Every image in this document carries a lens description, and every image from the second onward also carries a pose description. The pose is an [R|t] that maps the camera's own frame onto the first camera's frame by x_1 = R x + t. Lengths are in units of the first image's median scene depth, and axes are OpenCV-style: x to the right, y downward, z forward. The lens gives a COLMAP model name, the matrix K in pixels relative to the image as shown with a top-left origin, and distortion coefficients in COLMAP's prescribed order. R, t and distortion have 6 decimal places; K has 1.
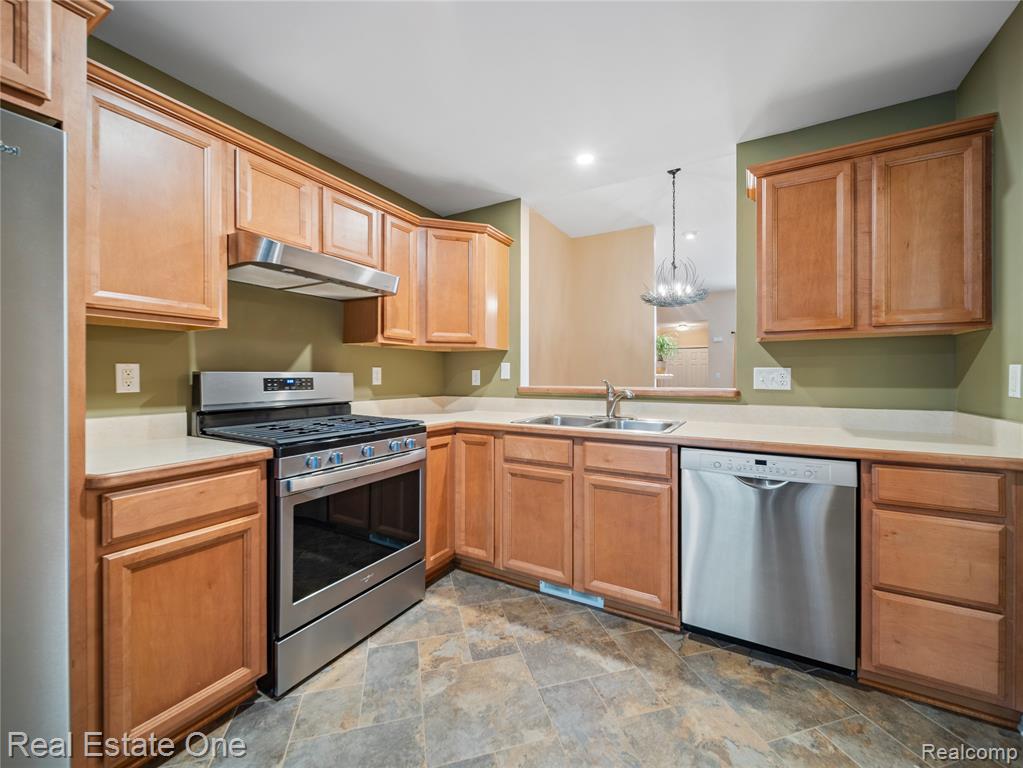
lens RADIAL K [[400.6, 0, 511.0], [0, 400.6, 376.9], [0, 0, 1]] dist [-0.000799, -0.000369]
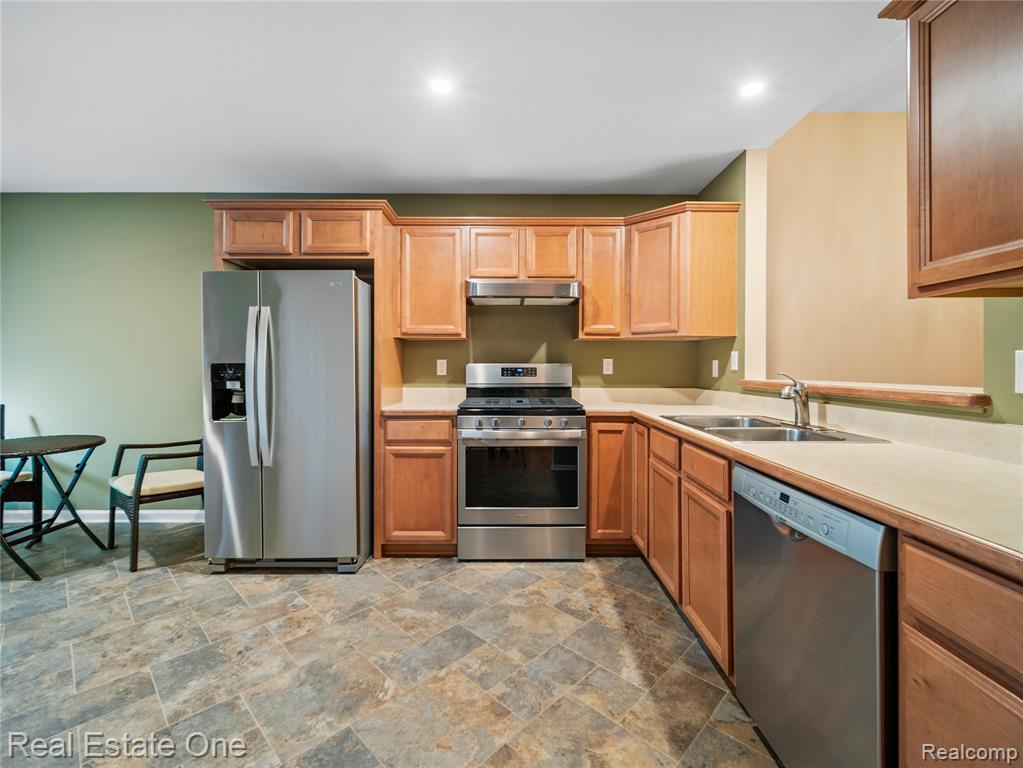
lens RADIAL K [[451.8, 0, 523.7], [0, 451.8, 367.0], [0, 0, 1]] dist [-0.000942, 0.000318]
pose [[0.512487, 0.002556, -0.858691, 0.843746], [-0.002736, 0.999995, 0.001343, -0.002619], [0.858691, 0.001661, 0.512491, 0.196770]]
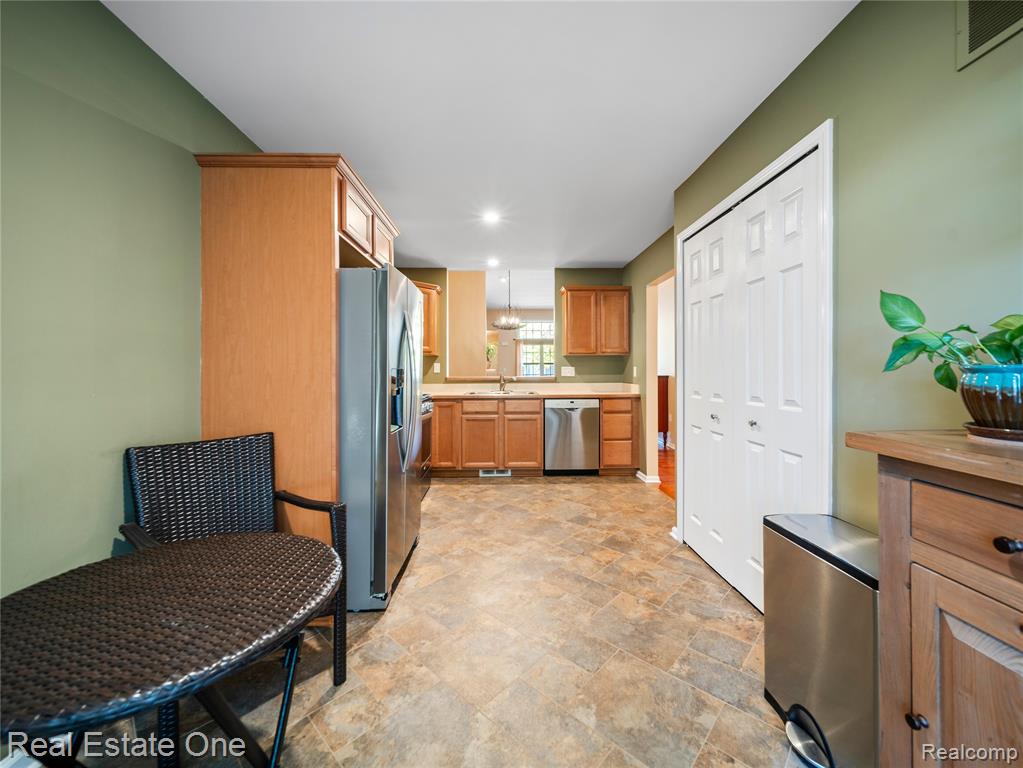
lens RADIAL K [[400.6, 0, 512.1], [0, 400.6, 374.0], [0, 0, 1]] dist [-0.000799, -0.000369]
pose [[0.852221, -0.007860, 0.523123, -0.919944], [0.005187, 0.999965, 0.006573, 0.001657], [-0.523156, -0.002888, 0.852232, -0.890085]]
